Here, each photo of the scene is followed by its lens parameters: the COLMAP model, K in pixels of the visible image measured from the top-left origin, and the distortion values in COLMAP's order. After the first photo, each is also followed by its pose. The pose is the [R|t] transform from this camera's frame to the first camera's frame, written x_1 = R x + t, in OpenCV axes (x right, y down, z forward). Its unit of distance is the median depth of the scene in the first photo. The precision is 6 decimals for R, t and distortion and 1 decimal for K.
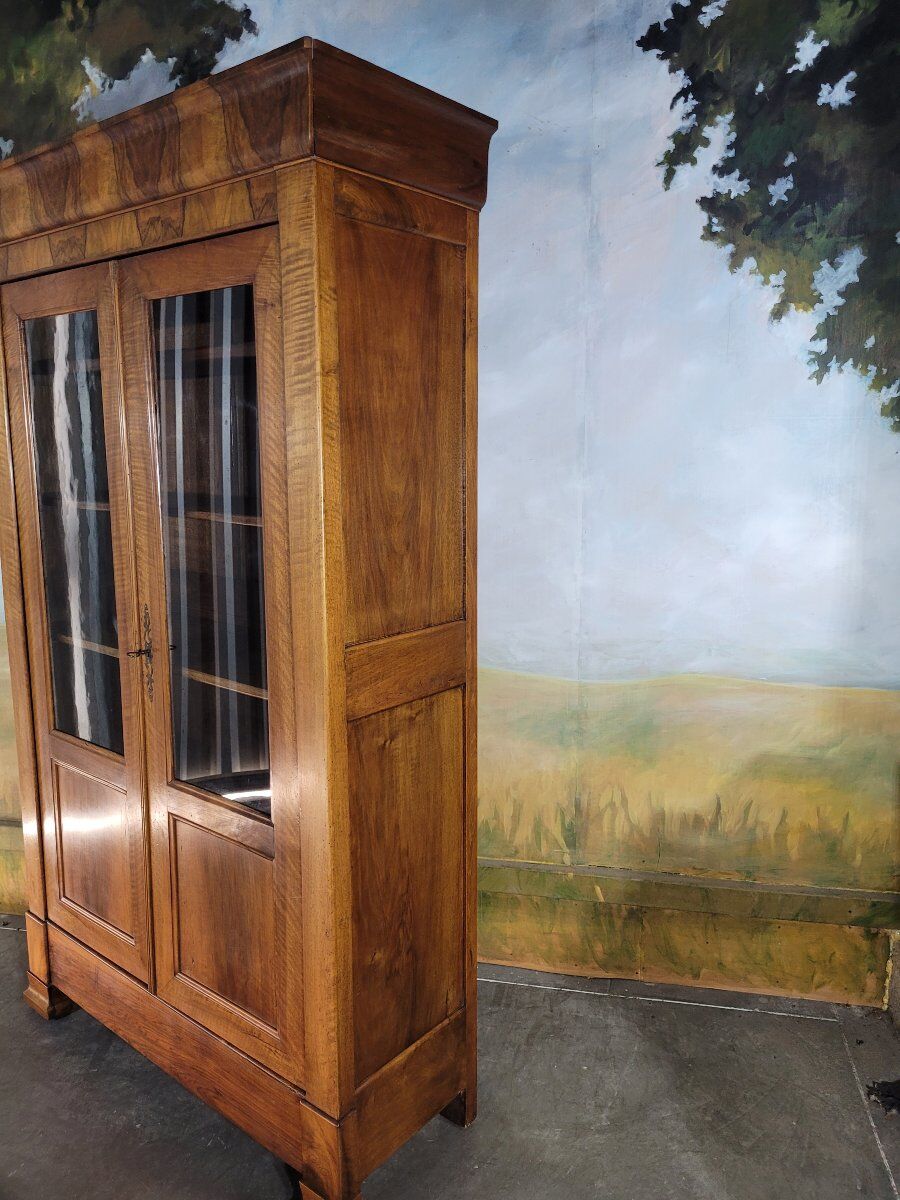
lens RADIAL K [[900.7, 0, 465.8], [0, 900.7, 584.7], [0, 0, 1]] dist [0.052987, -0.039536]
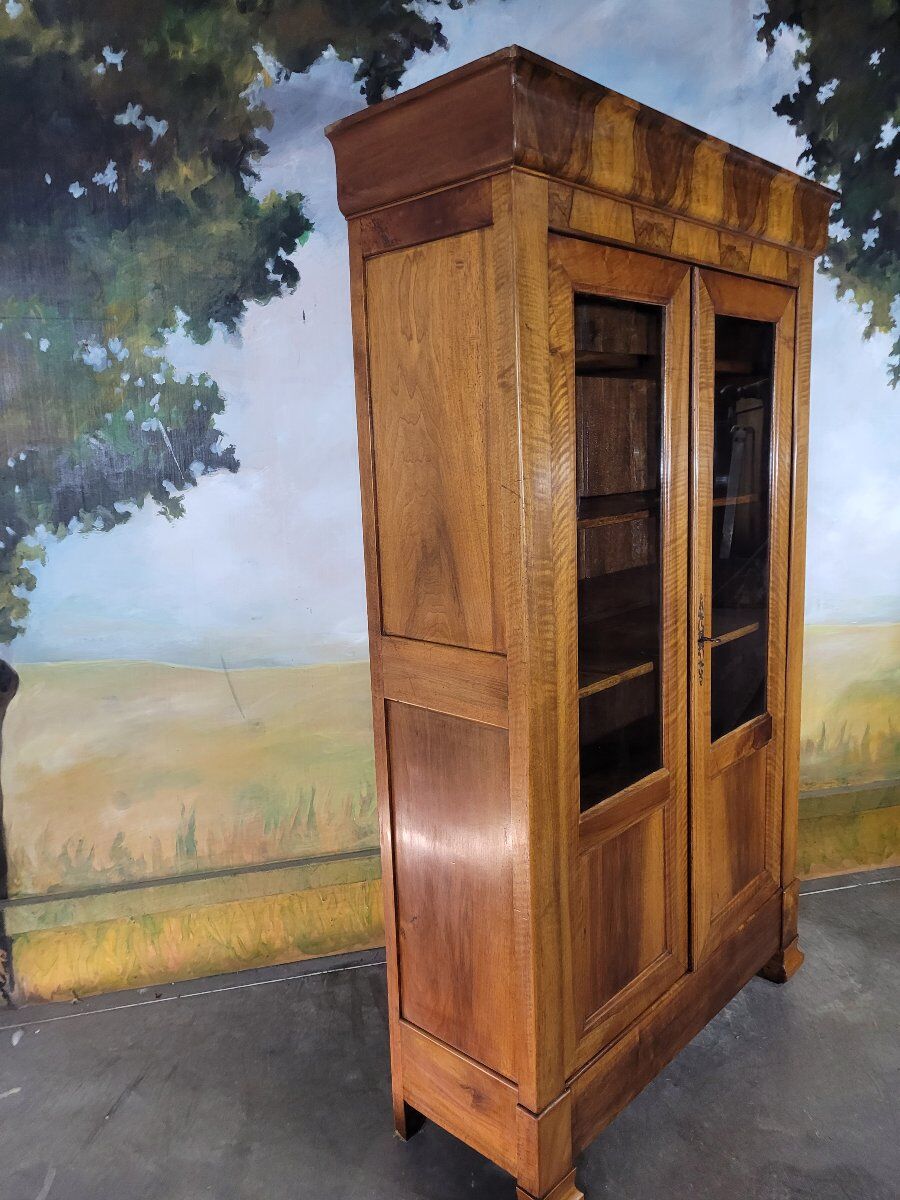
lens RADIAL K [[900.7, 0, 449.3], [0, 900.7, 593.6], [0, 0, 1]] dist [0.052987, -0.039536]
pose [[0.905723, -0.093565, 0.413416, -0.733679], [0.092348, 0.995462, 0.022975, -0.018788], [-0.413689, 0.017370, 0.910253, 0.081424]]
